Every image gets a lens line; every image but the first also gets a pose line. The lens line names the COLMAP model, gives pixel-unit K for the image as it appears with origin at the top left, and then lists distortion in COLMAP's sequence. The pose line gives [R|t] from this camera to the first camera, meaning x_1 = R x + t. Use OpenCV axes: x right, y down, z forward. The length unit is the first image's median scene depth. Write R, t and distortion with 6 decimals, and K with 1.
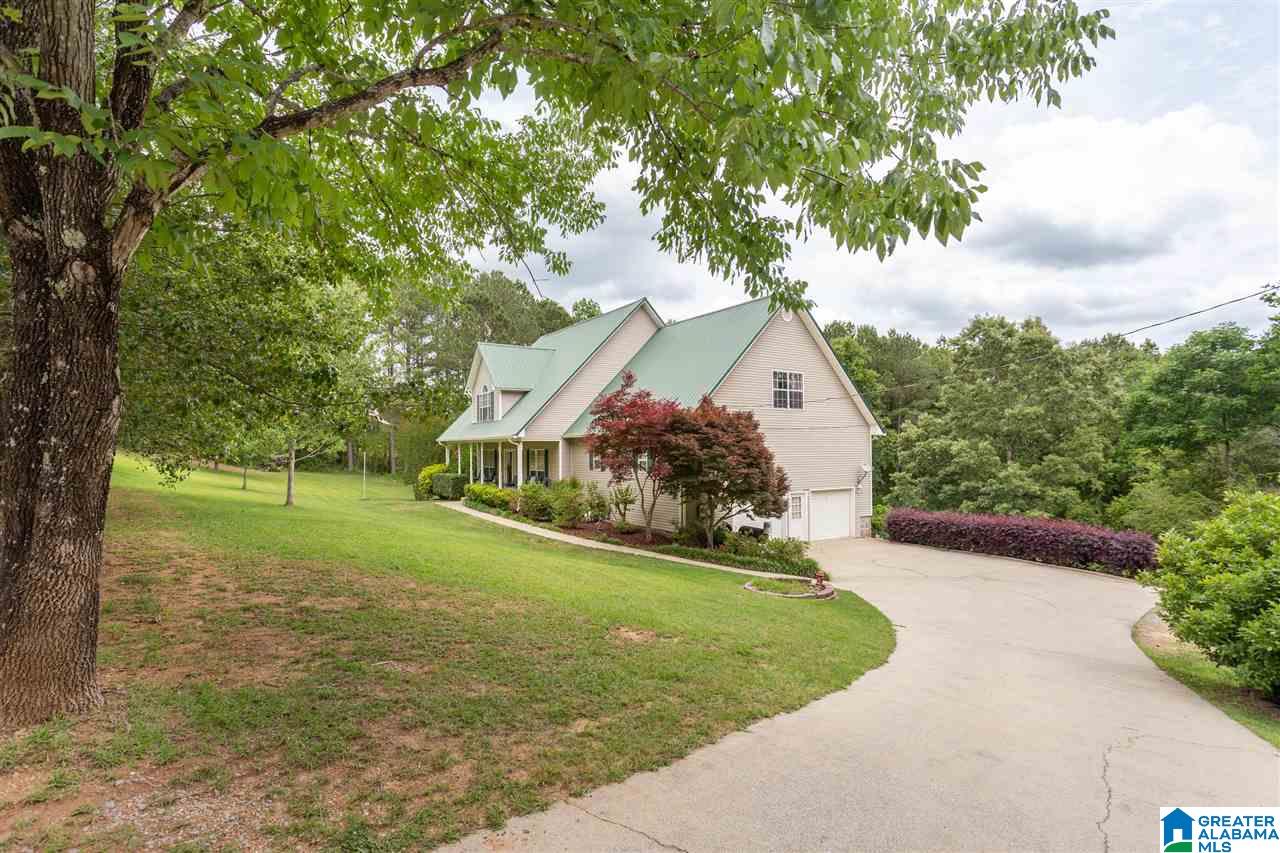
lens RADIAL K [[645.2, 0, 639.5], [0, 645.2, 452.2], [0, 0, 1]] dist [0.001464, 0.000299]
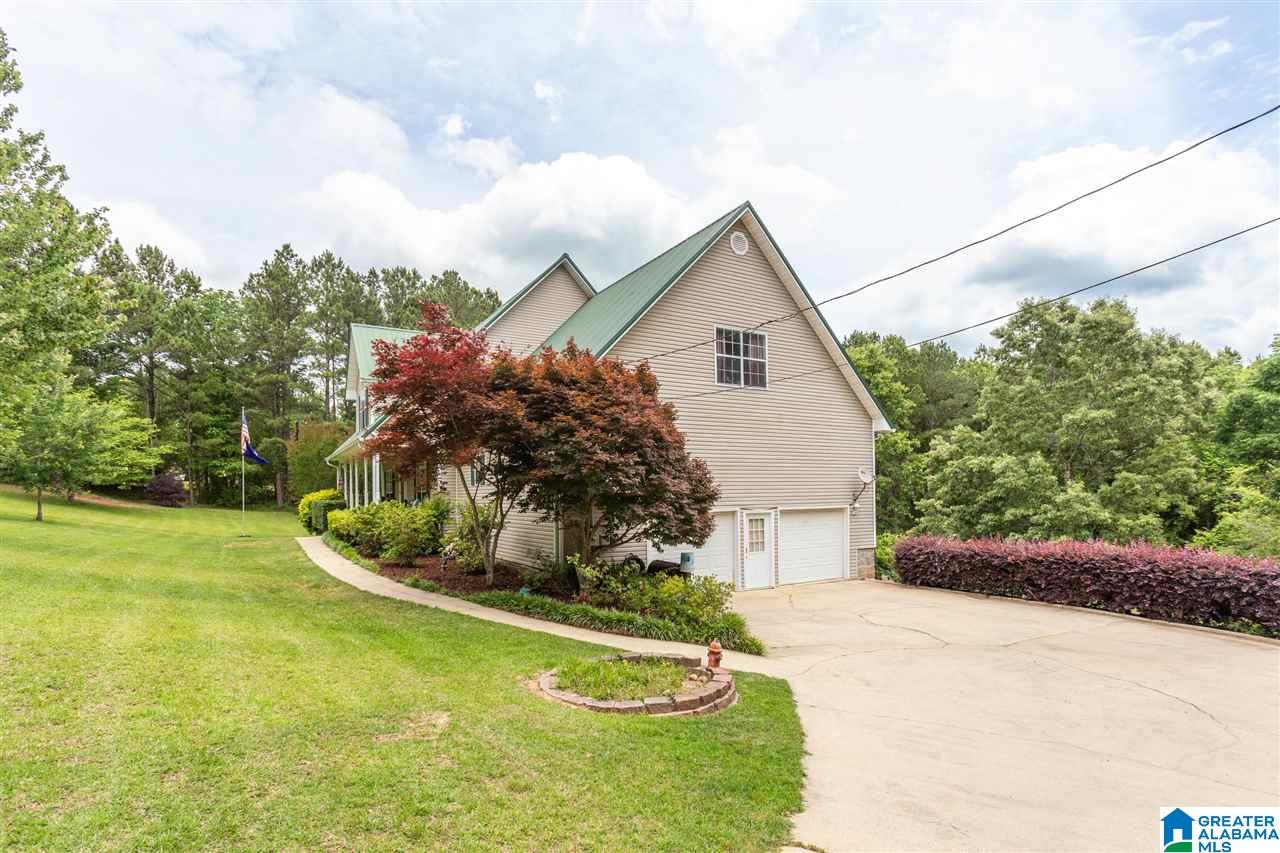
lens RADIAL K [[662.8, 0, 642.7], [0, 662.8, 505.0], [0, 0, 1]] dist [-0.002080, -0.000828]
pose [[0.999233, -0.009094, -0.038097, 0.093646], [0.009570, 0.999878, 0.012354, 0.028178], [0.037980, -0.012709, 0.999198, 0.191049]]
